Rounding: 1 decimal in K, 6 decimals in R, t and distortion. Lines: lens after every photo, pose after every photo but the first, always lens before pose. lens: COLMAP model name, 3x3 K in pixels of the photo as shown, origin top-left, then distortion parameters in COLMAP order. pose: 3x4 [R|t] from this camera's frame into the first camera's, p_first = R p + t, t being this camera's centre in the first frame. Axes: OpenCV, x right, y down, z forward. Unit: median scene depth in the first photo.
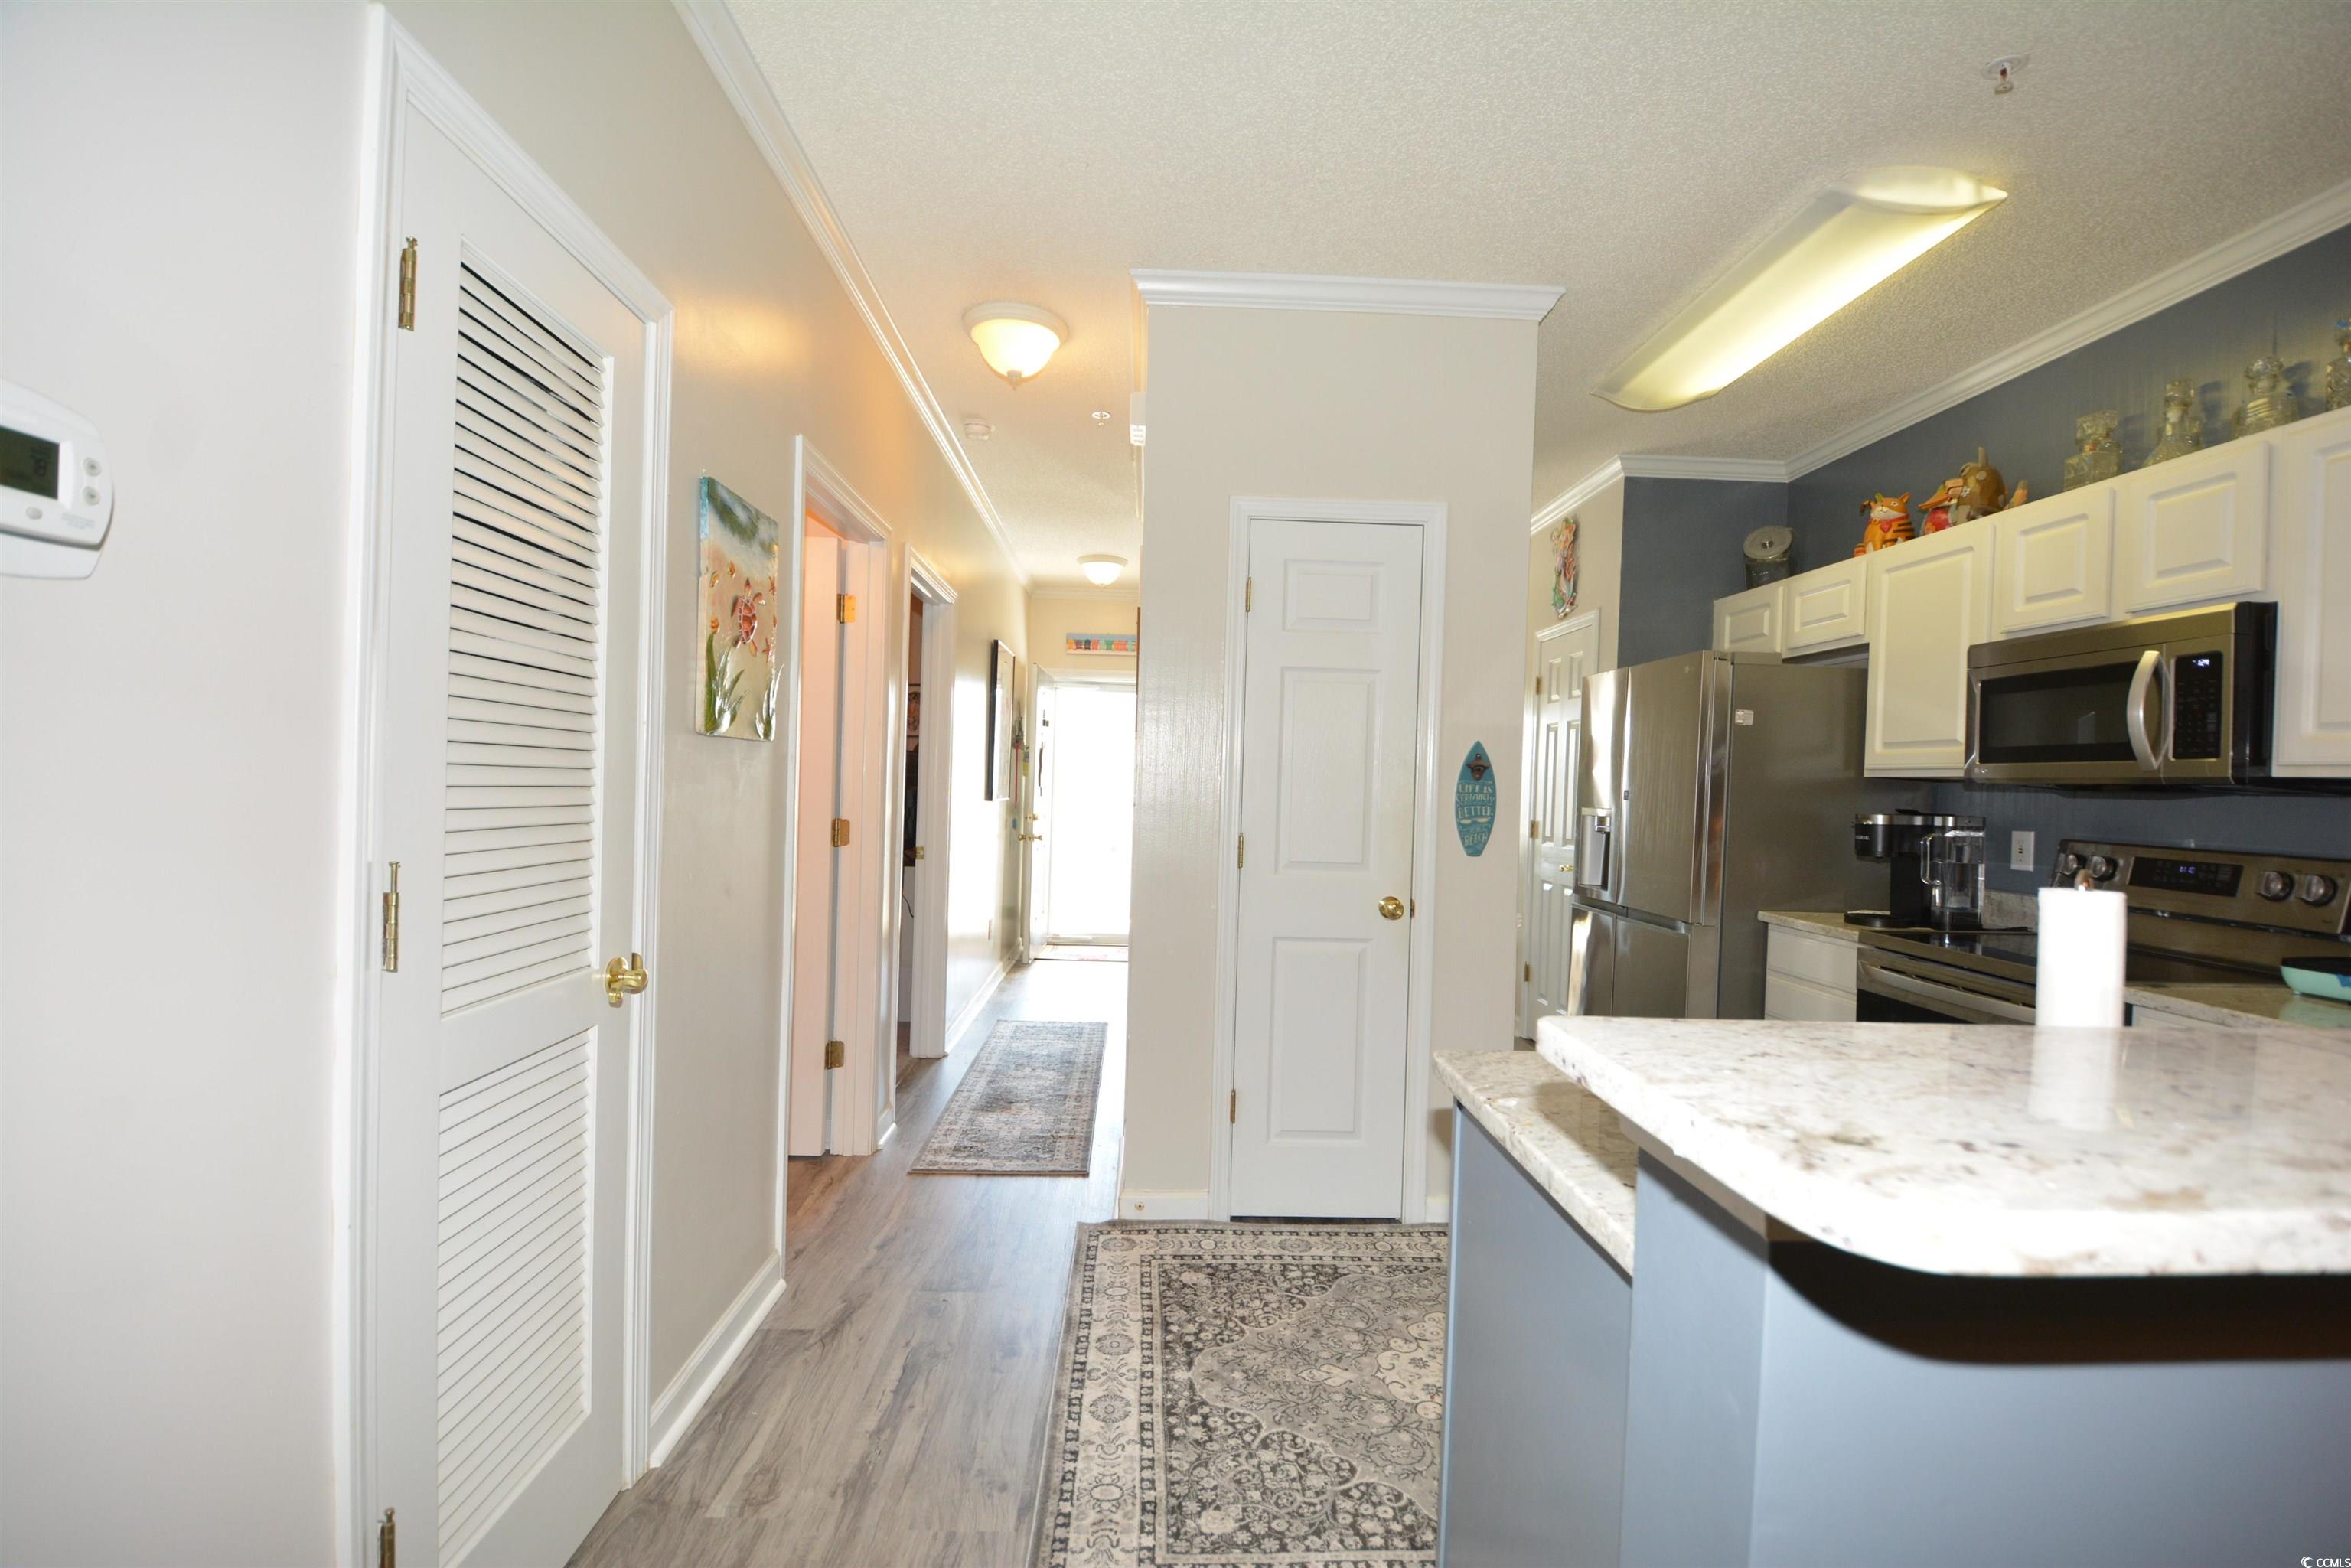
lens RADIAL K [[1025.1, 0, 1167.1], [0, 1025.1, 788.1], [0, 0, 1]] dist [0.002337, -0.013296]
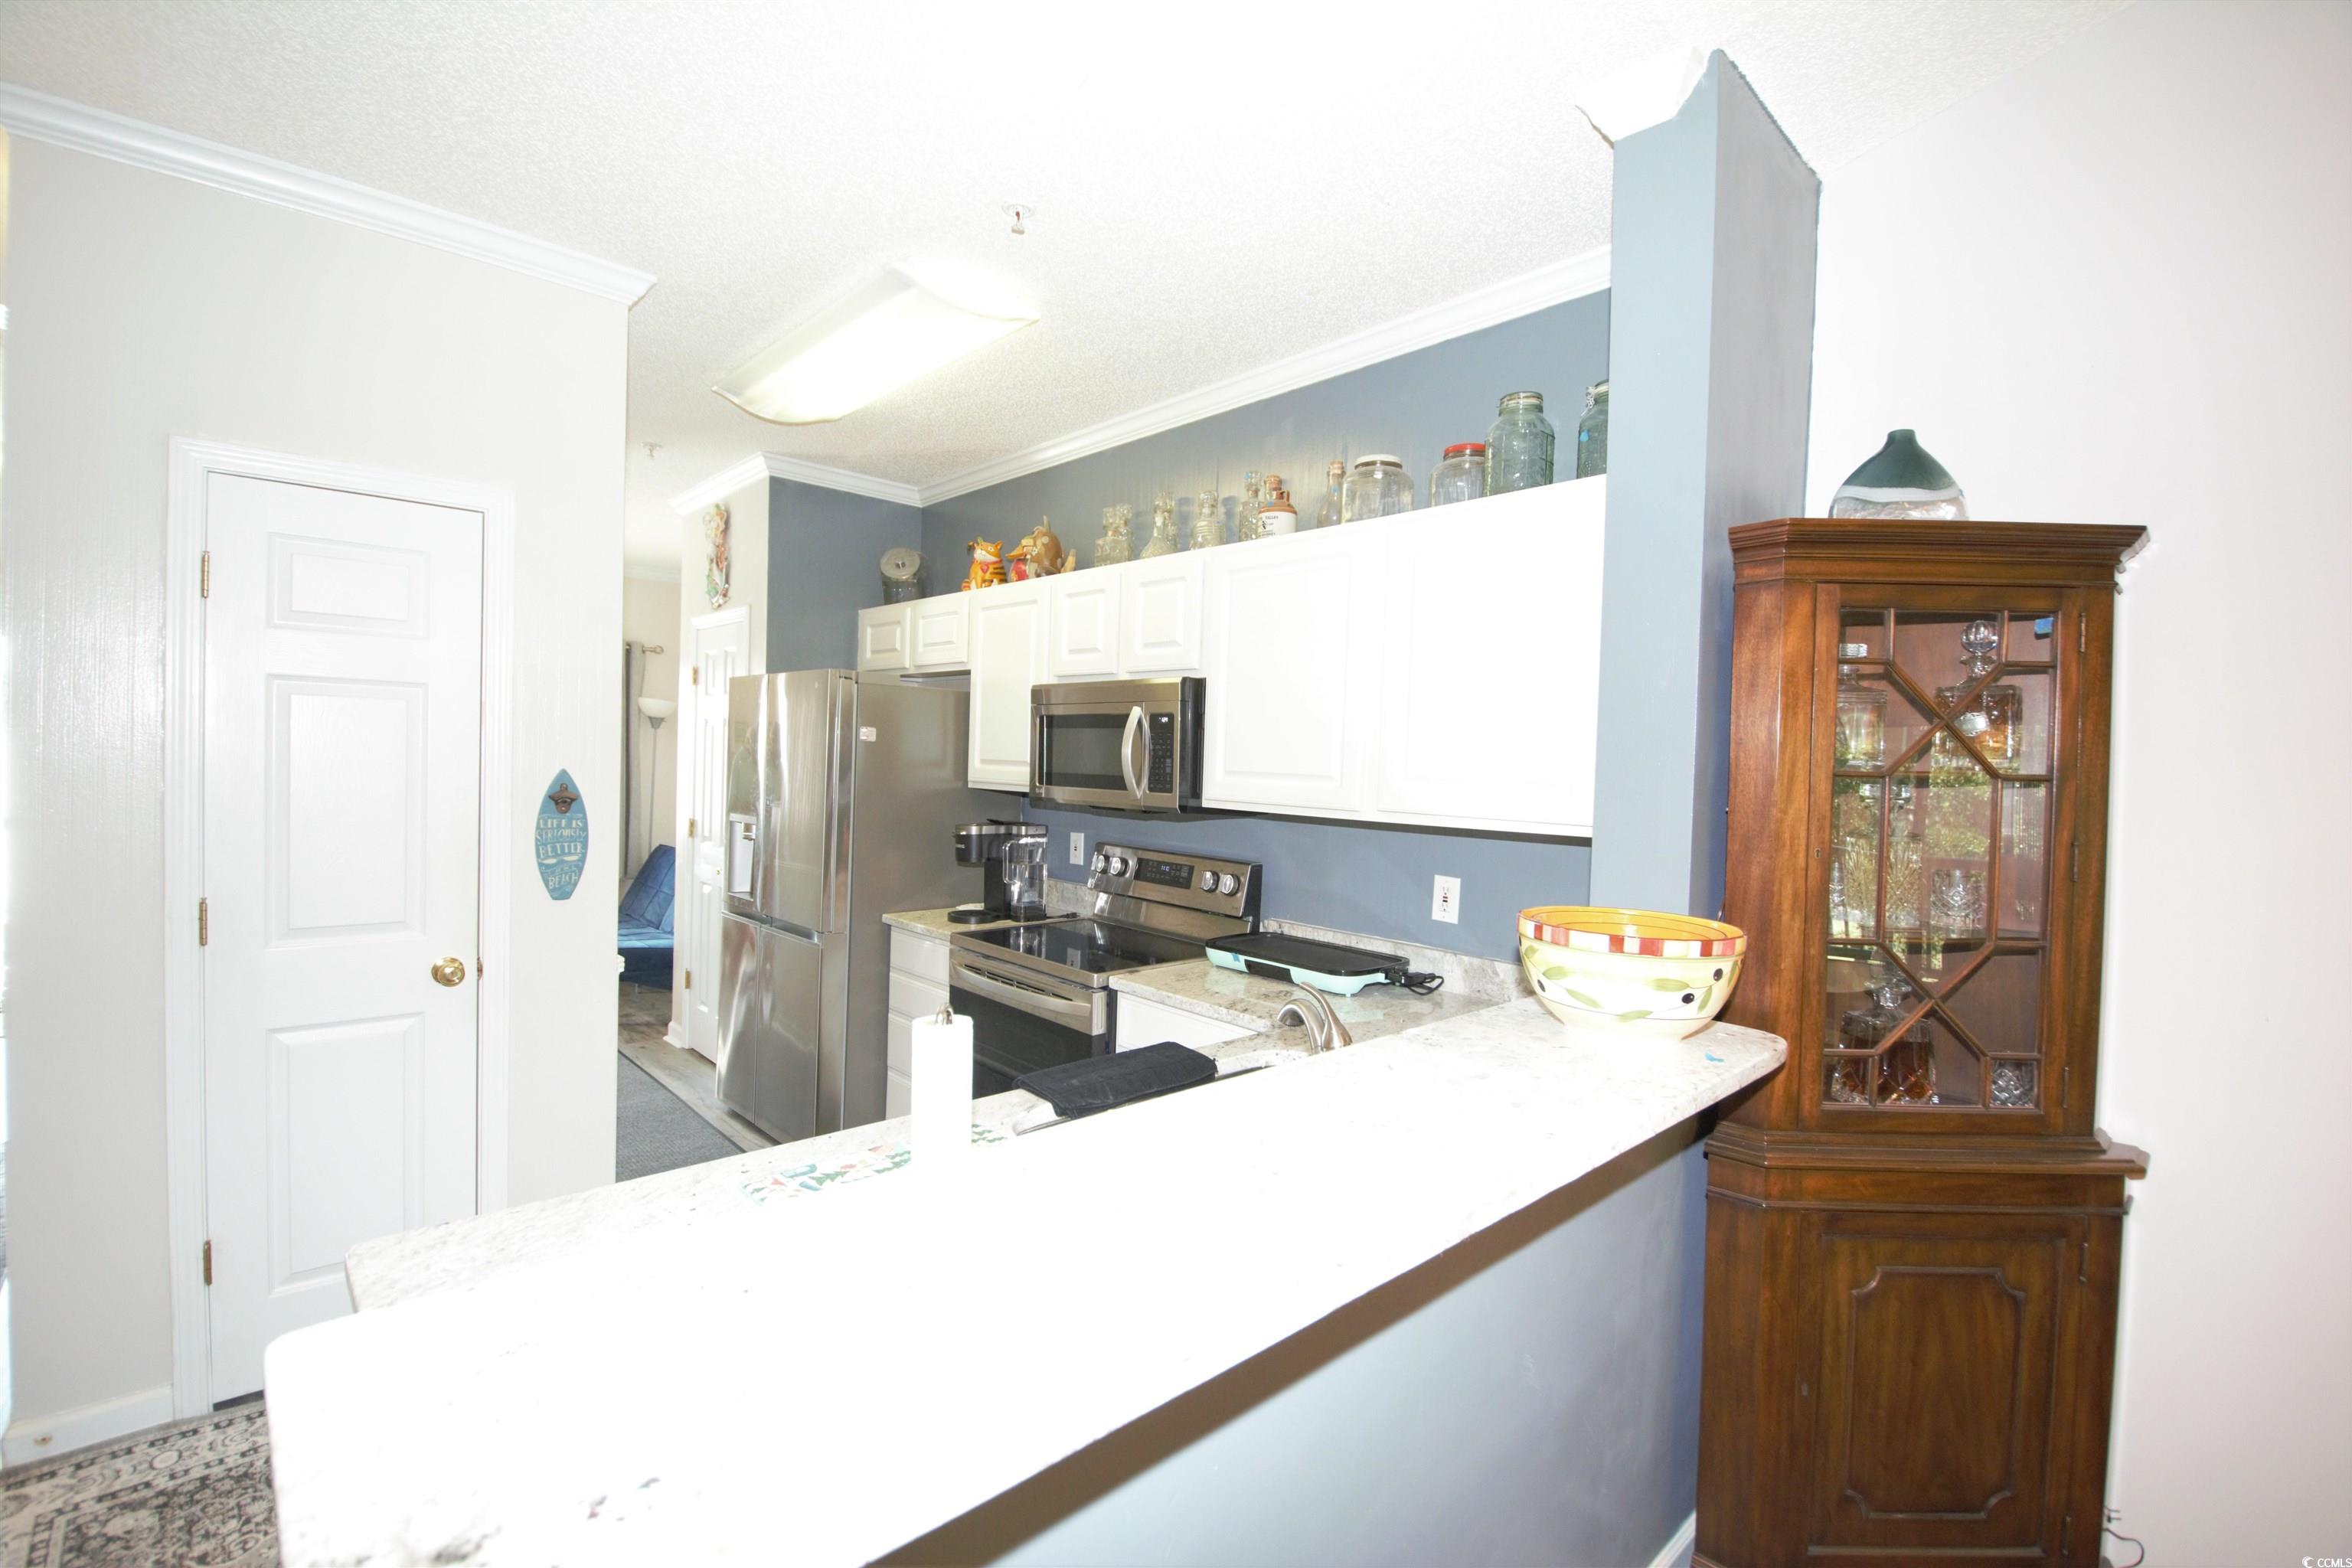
lens RADIAL K [[1031.7, 0, 1180.3], [0, 1031.7, 787.5], [0, 0, 1]] dist [0.002735, -0.009874]
pose [[0.745584, -0.024620, 0.665957, 0.107186], [-0.003622, 0.999153, 0.040994, -0.068269], [-0.666402, -0.032976, 0.744863, -0.012545]]
